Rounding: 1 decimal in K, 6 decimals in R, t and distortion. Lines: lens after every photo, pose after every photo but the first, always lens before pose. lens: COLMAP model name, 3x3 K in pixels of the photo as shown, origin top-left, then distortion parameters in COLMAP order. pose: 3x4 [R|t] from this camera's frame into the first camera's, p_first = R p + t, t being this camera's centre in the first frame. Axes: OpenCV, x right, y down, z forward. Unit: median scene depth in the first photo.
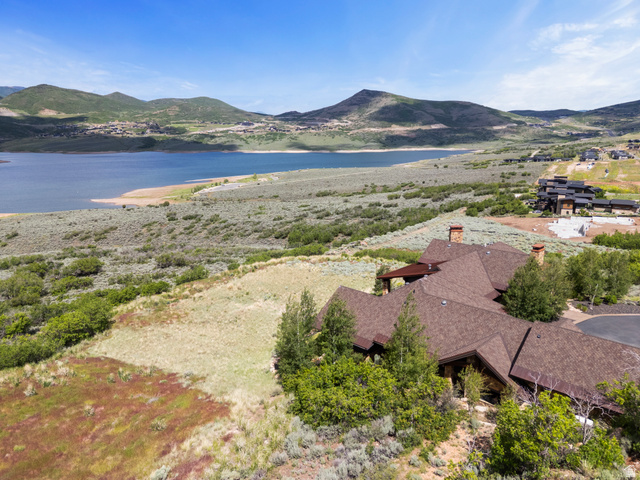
lens RADIAL K [[468.5, 0, 320.0], [0, 468.5, 240.0], [0, 0, 1]] dist [0.086649, -0.085688]
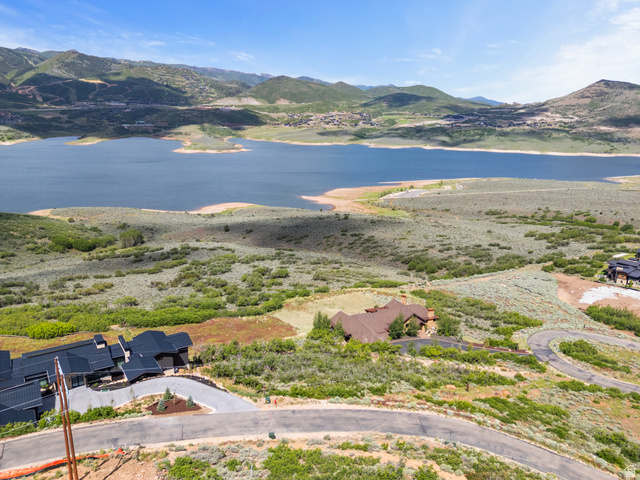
lens RADIAL K [[492.2, 0, 310.8], [0, 492.2, 237.3], [0, 0, 1]] dist [0.090303, -0.093131]
pose [[0.900346, 0.130331, -0.415199, 0.246023], [-0.119906, 0.991464, 0.051207, -0.113485], [0.418329, 0.003681, 0.908288, -0.446401]]
